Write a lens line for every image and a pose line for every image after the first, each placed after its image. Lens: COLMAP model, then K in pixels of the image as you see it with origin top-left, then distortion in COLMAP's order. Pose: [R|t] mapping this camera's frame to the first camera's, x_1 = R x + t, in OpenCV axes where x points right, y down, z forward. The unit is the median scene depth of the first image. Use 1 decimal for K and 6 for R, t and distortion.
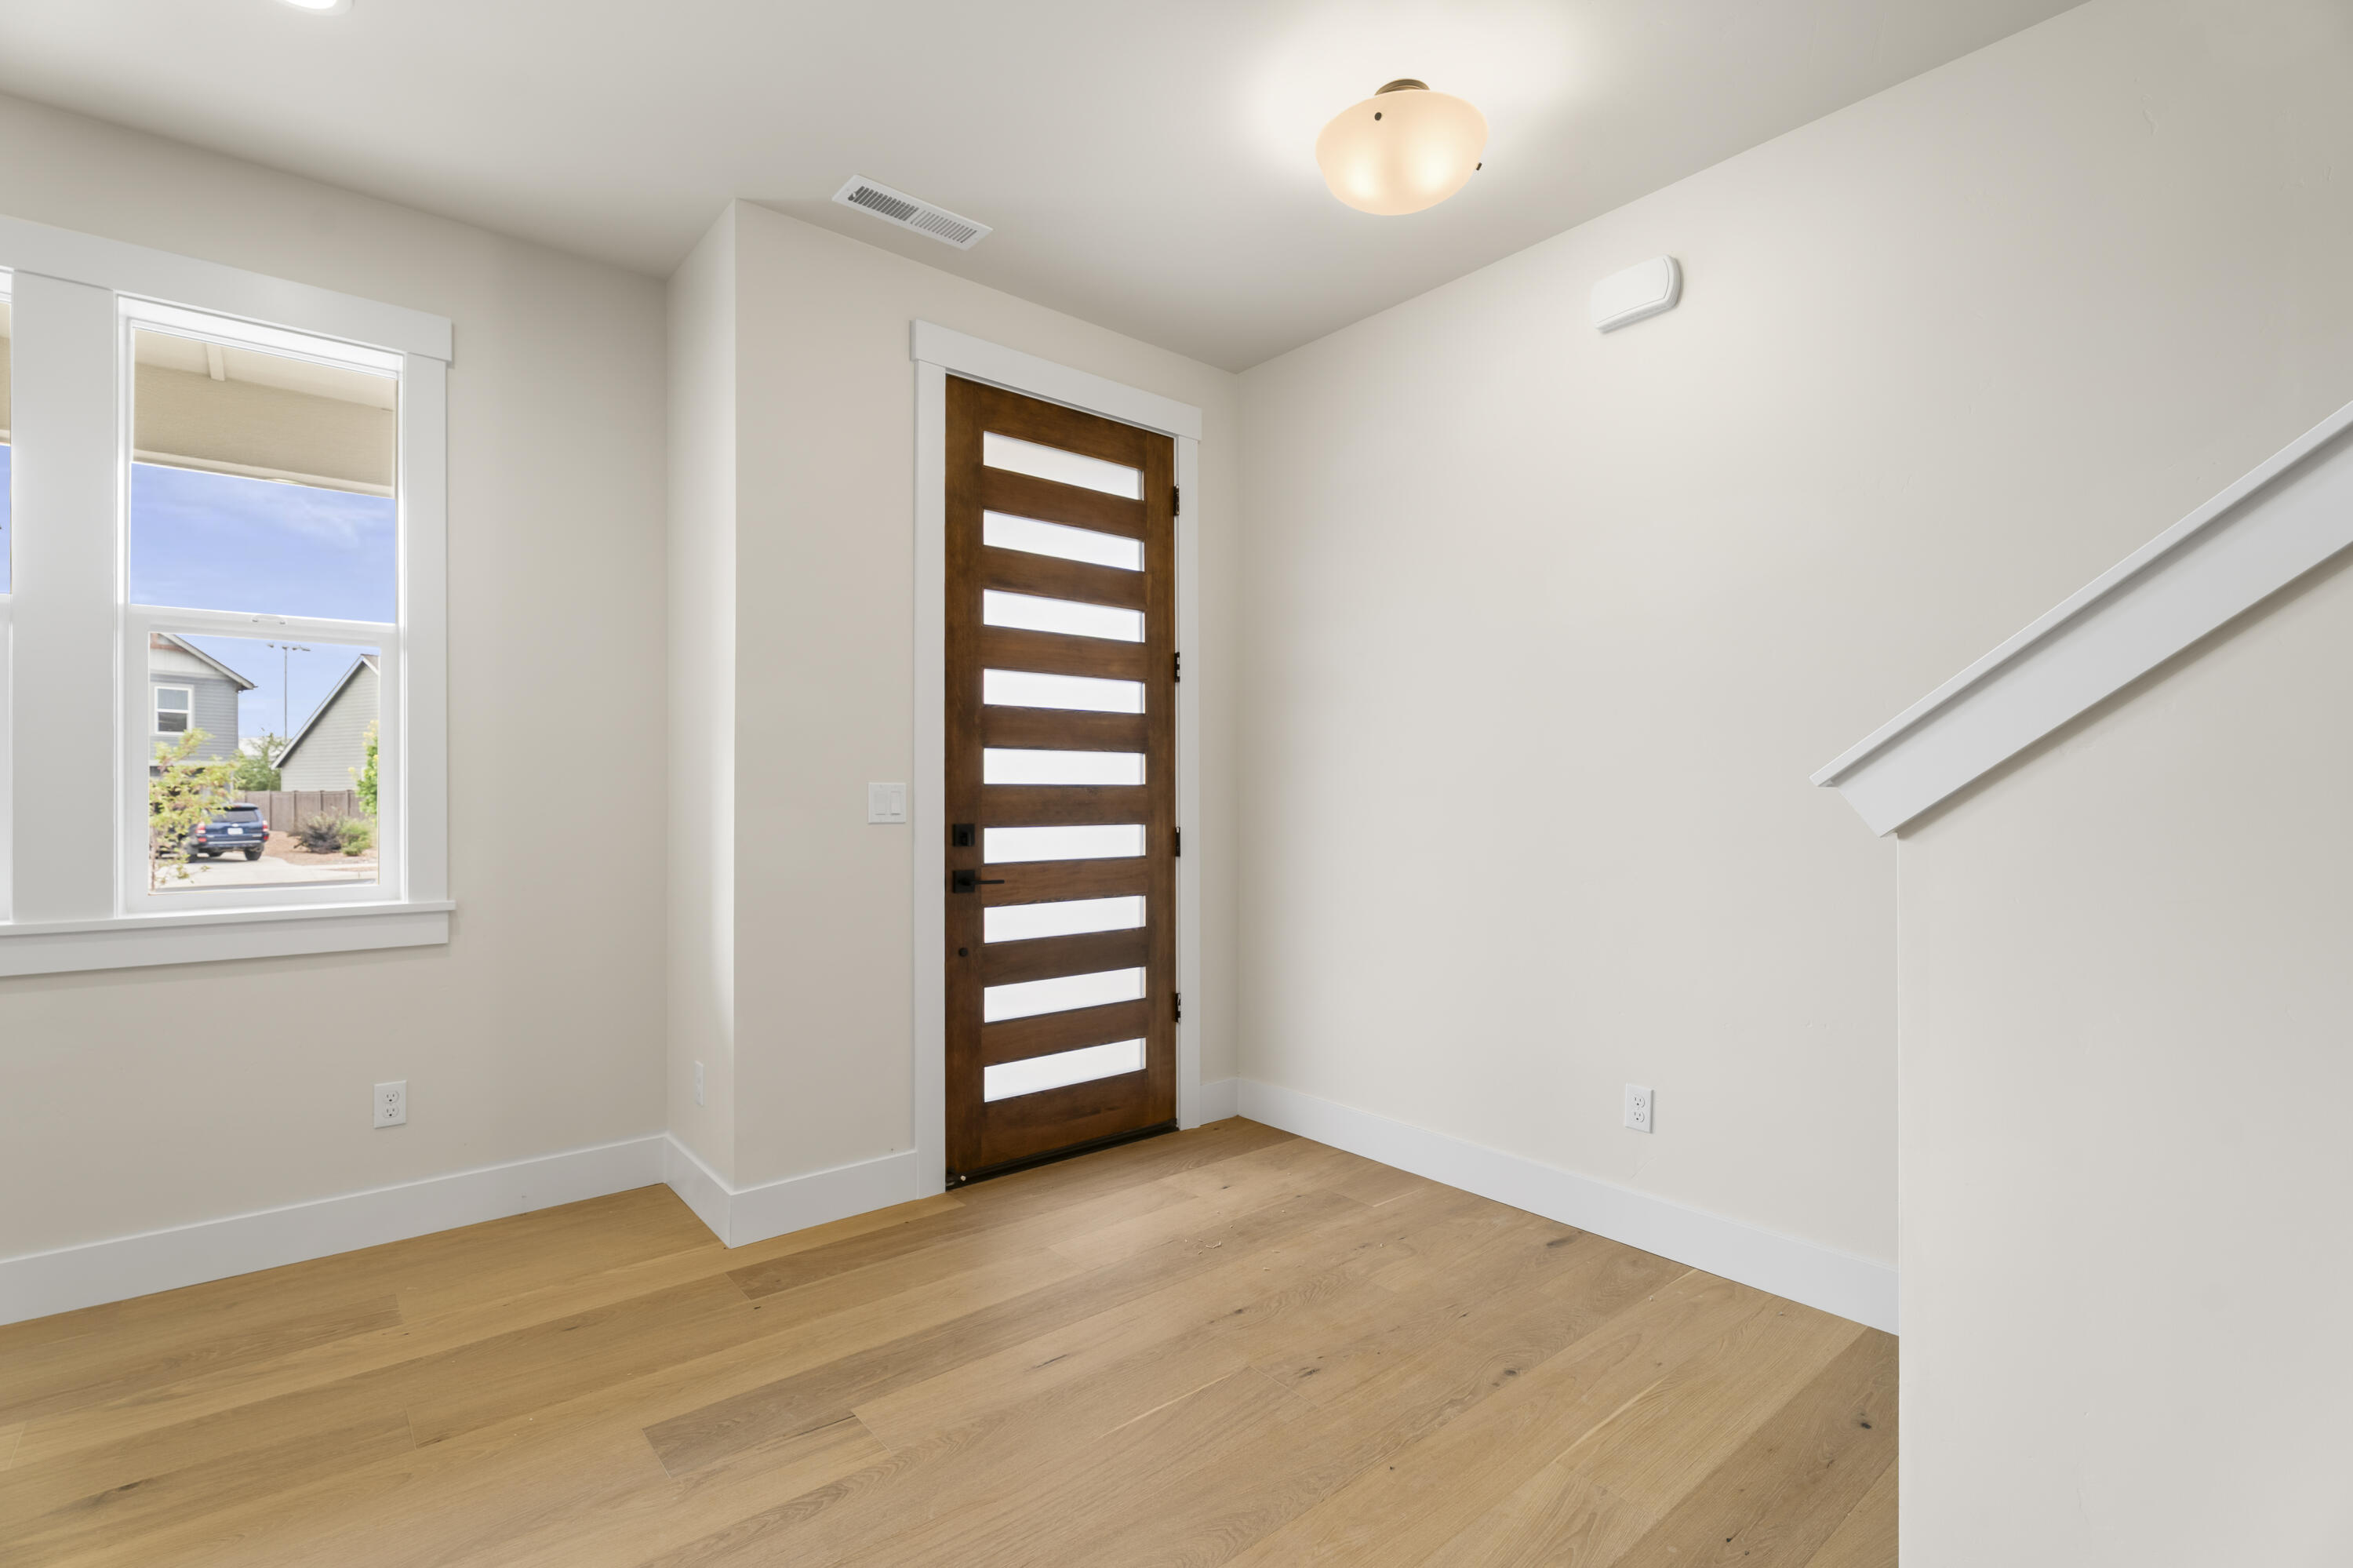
lens RADIAL K [[1066.6, 0, 1162.7], [0, 1066.6, 790.8], [0, 0, 1]] dist [0.001646, 0.000093]
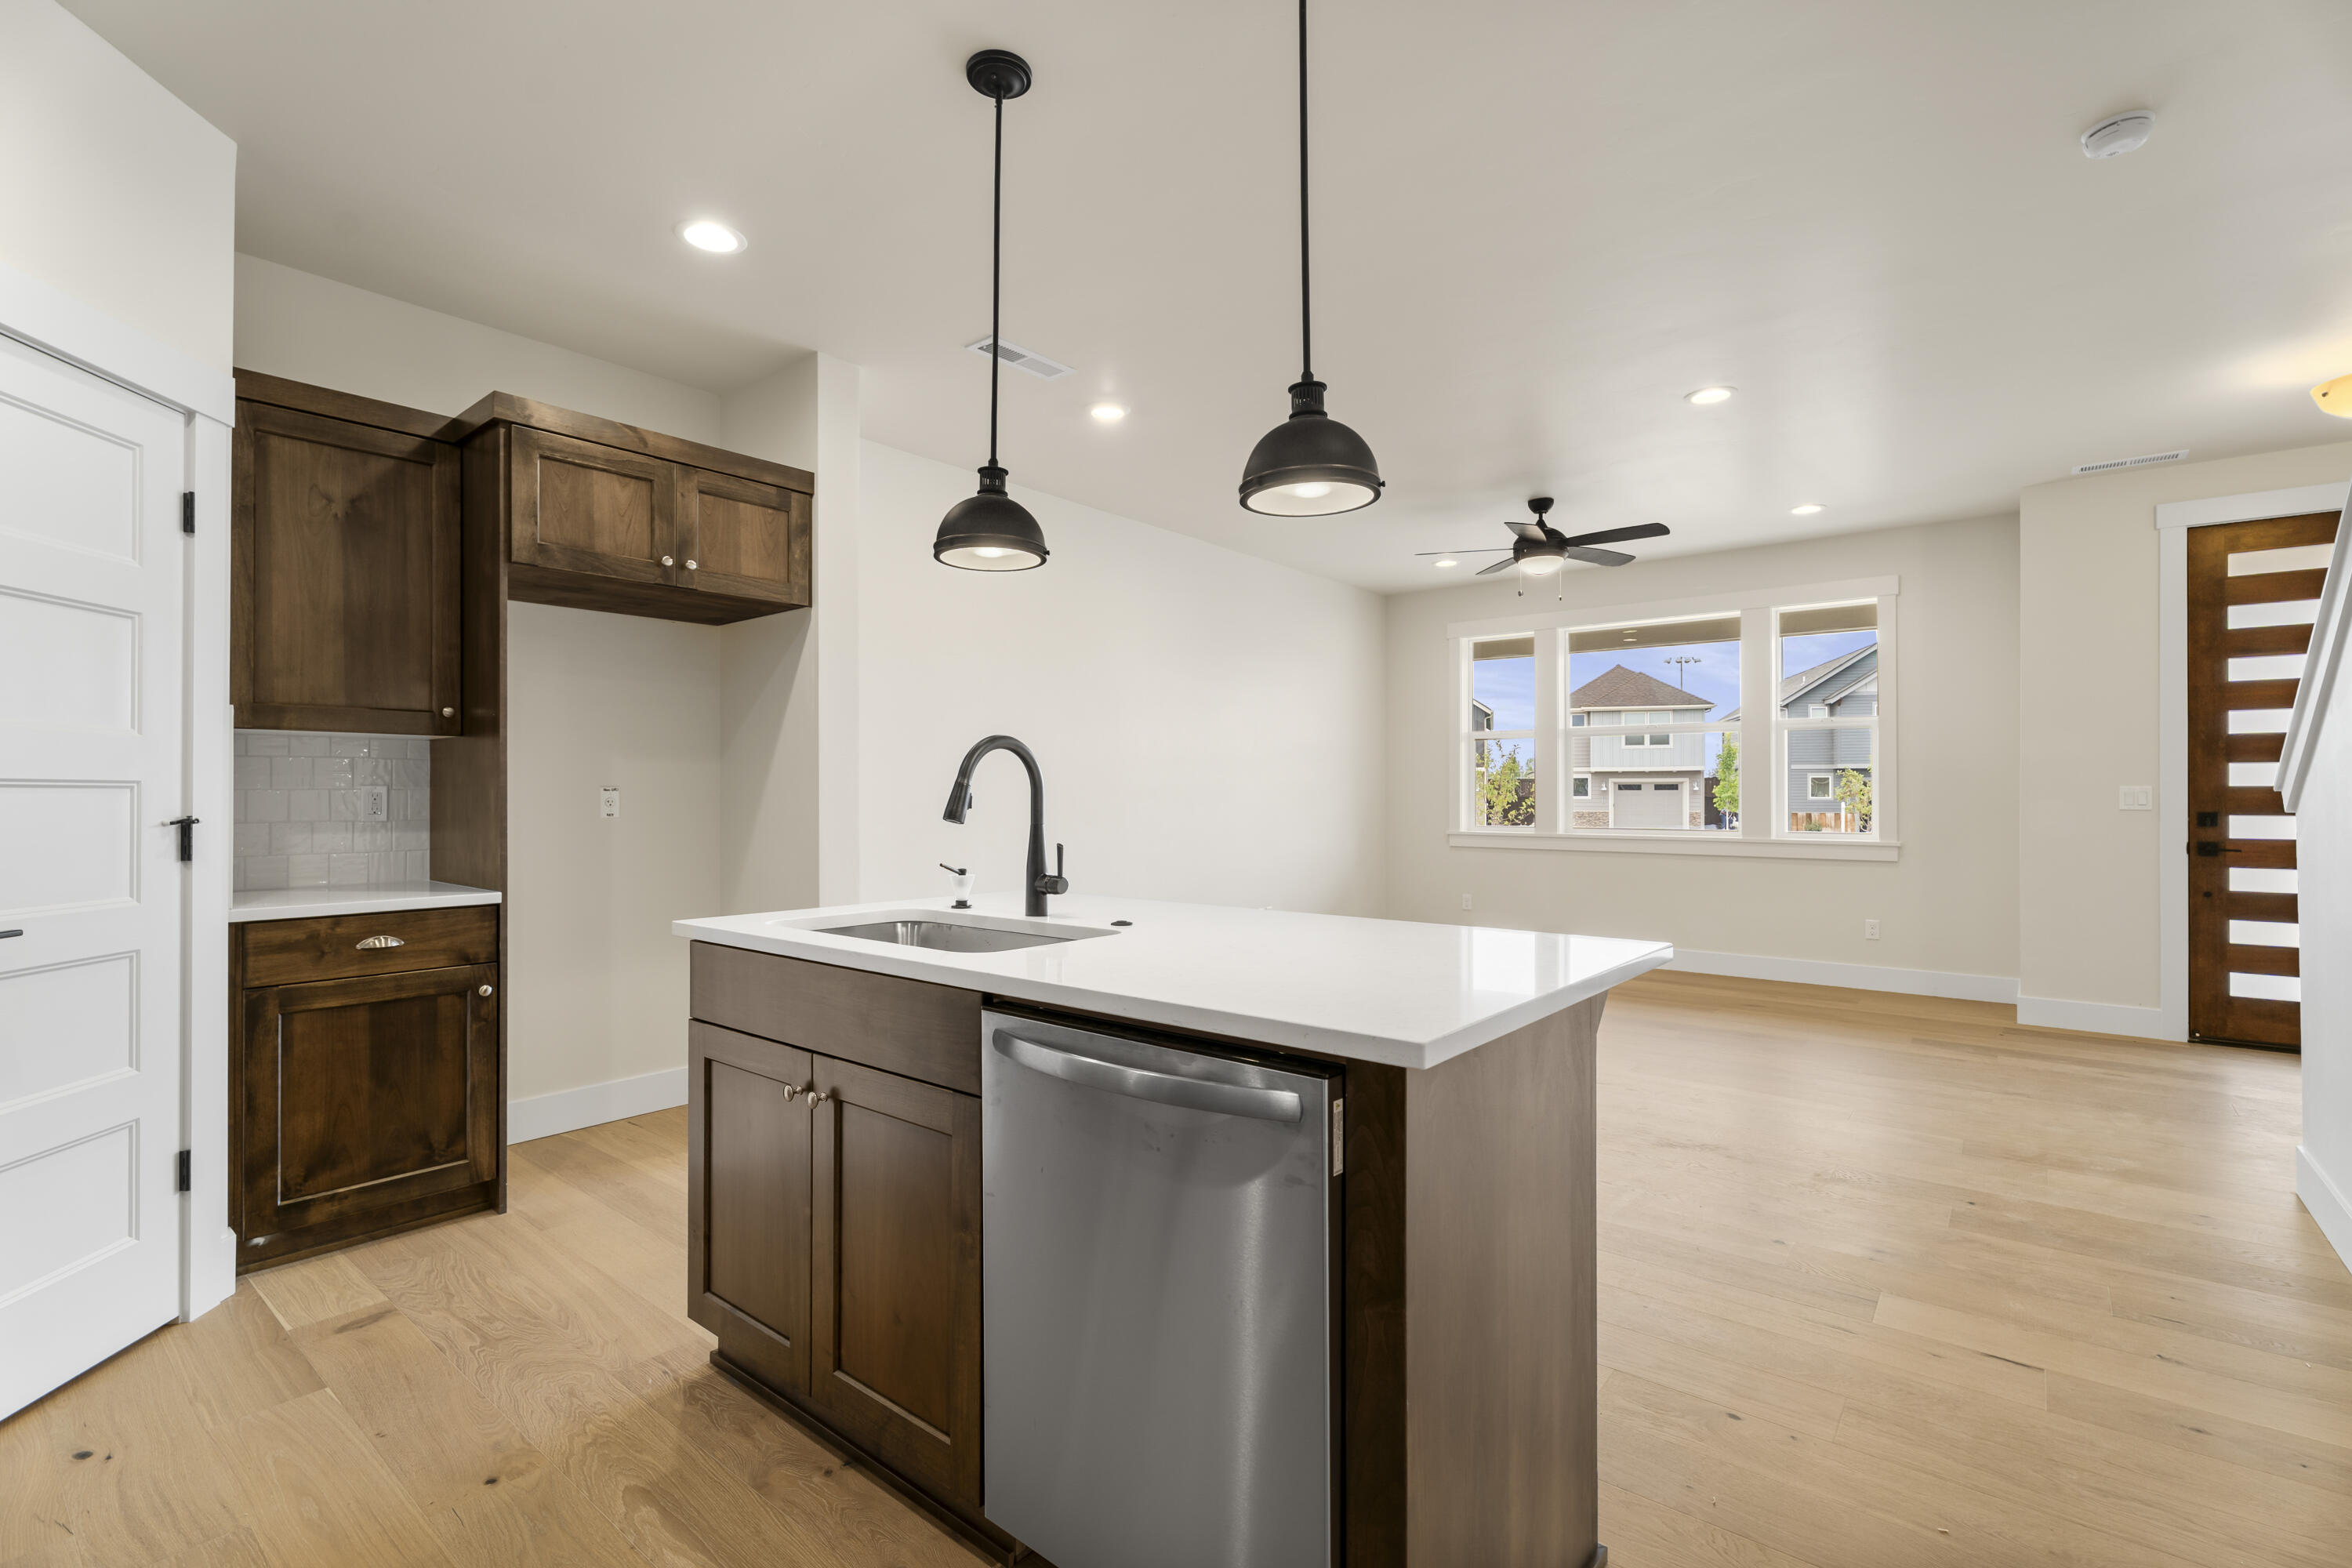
lens RADIAL K [[1066.2, 0, 1162.2], [0, 1066.2, 790.8], [0, 0, 1]] dist [0.001646, 0.000093]
pose [[0.189051, -0.002622, -0.981964, 1.217465], [0.003759, 0.999991, -0.001946, -0.002680], [0.981960, -0.003323, 0.189059, -0.910049]]
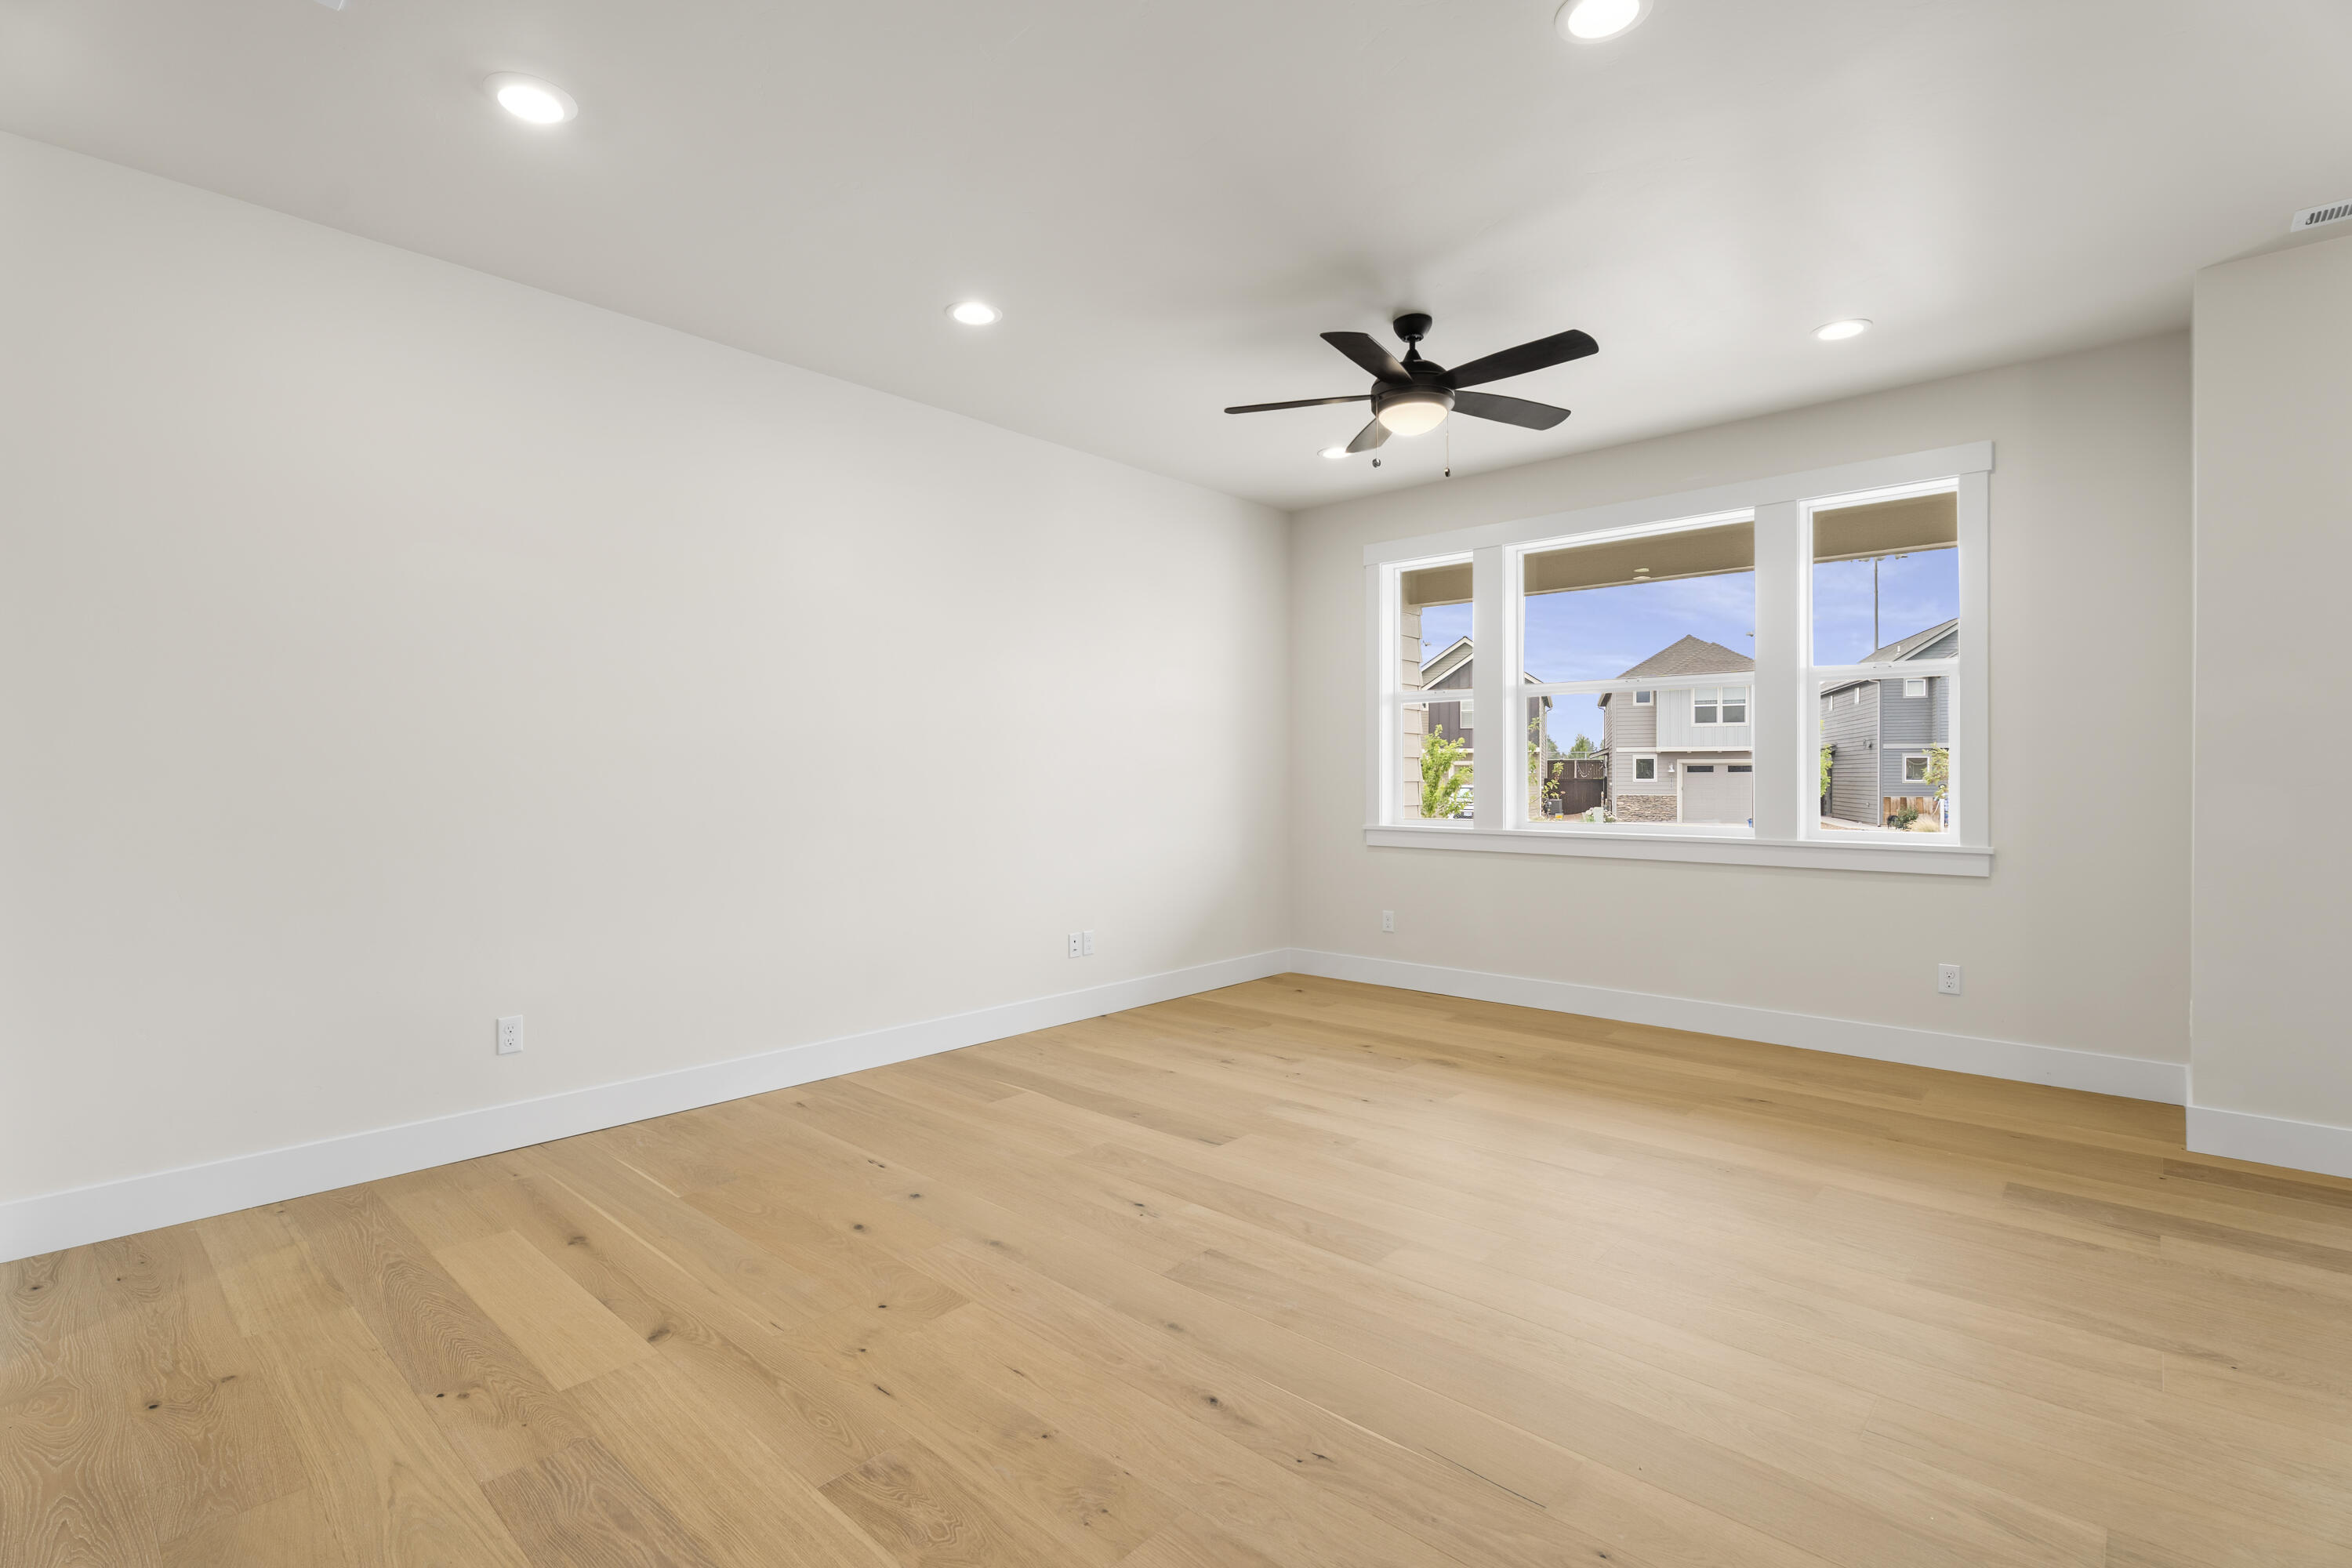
lens RADIAL K [[1086.1, 0, 1166.7], [0, 1086.1, 776.6], [0, 0, 1]] dist [0.001592, 0.000065]
pose [[0.134350, 0.000310, -0.990934, 0.642272], [0.003847, 0.999992, 0.000835, 0.002773], [0.990926, -0.003924, 0.134348, -0.294728]]
